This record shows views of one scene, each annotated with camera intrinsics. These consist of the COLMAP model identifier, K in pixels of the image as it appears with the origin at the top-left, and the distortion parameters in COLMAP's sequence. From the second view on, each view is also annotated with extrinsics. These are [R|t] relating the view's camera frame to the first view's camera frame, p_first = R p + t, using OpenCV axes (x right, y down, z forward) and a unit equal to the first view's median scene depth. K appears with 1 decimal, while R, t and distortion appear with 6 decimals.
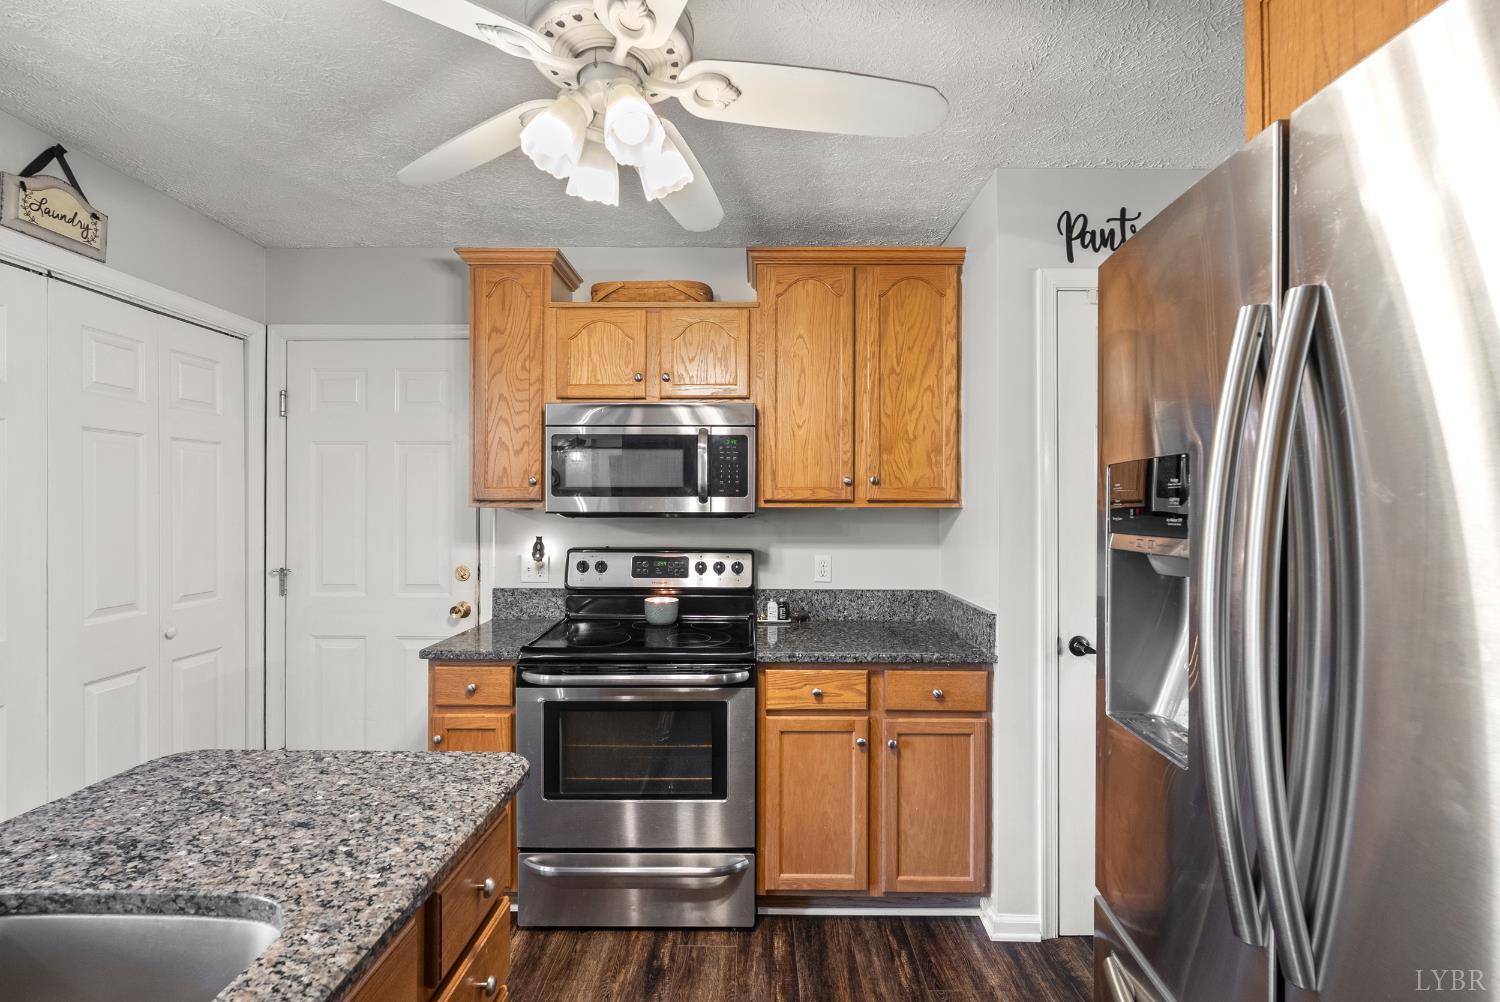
lens RADIAL K [[671.6, 0, 749.0], [0, 671.6, 506.5], [0, 0, 1]] dist [-0.002222, -0.000415]
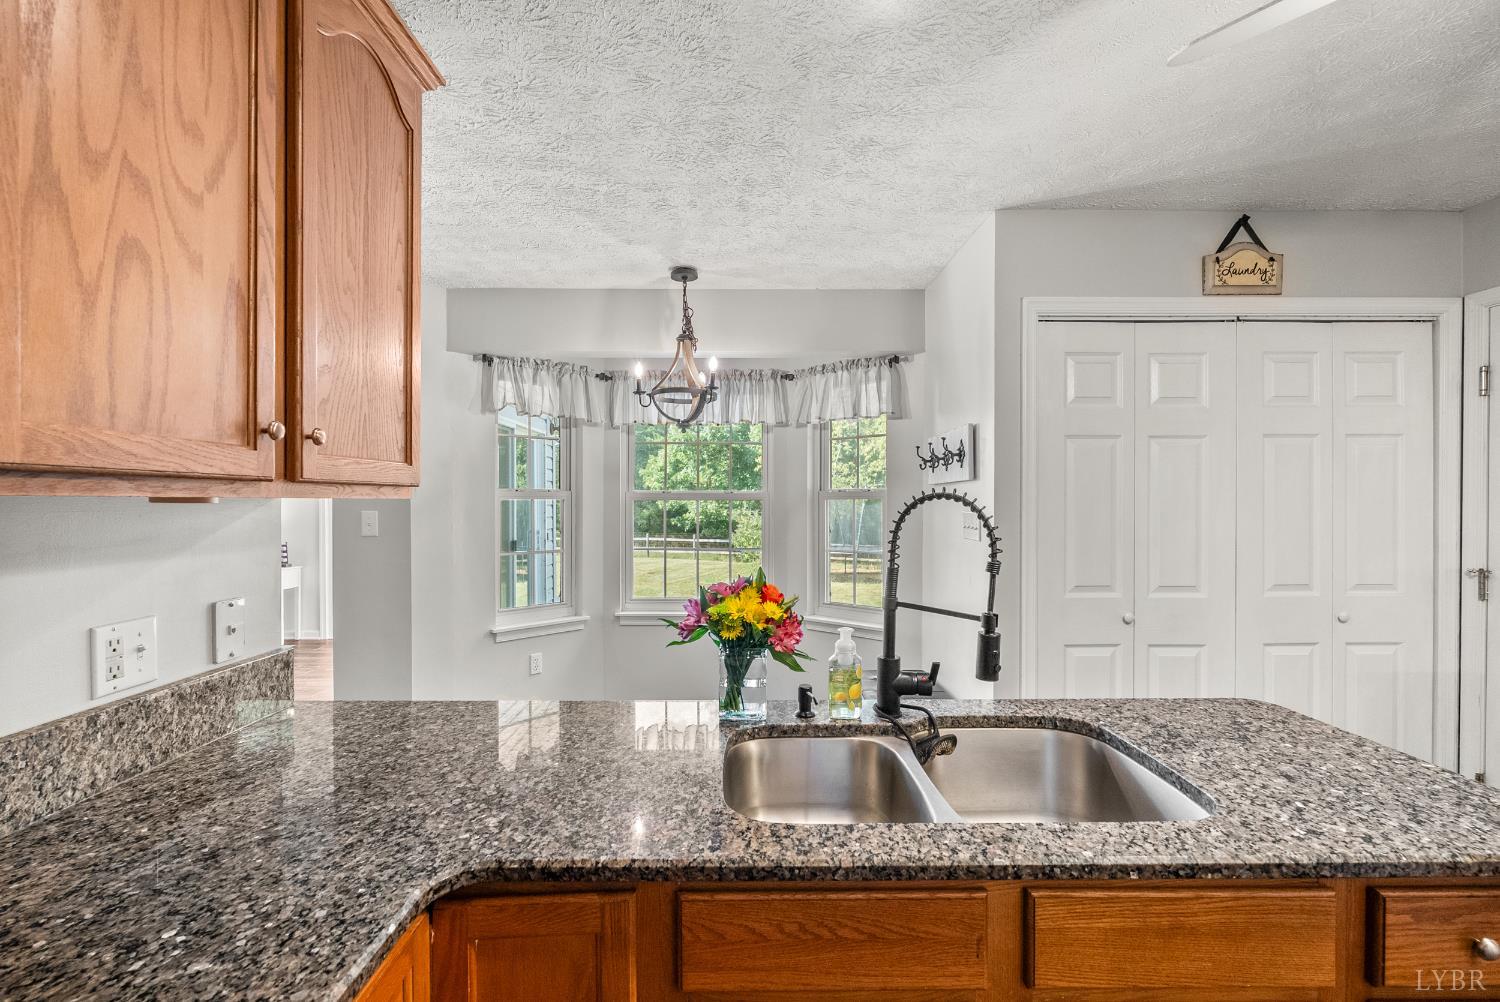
lens RADIAL K [[671.6, 0, 749.0], [0, 671.6, 506.5], [0, 0, 1]] dist [-0.002222, -0.000415]
pose [[0.025406, 0.007557, -0.999649, 0.436164], [0.001913, 0.999969, 0.007608, 0.003155], [0.999675, -0.002106, 0.025391, 0.051510]]
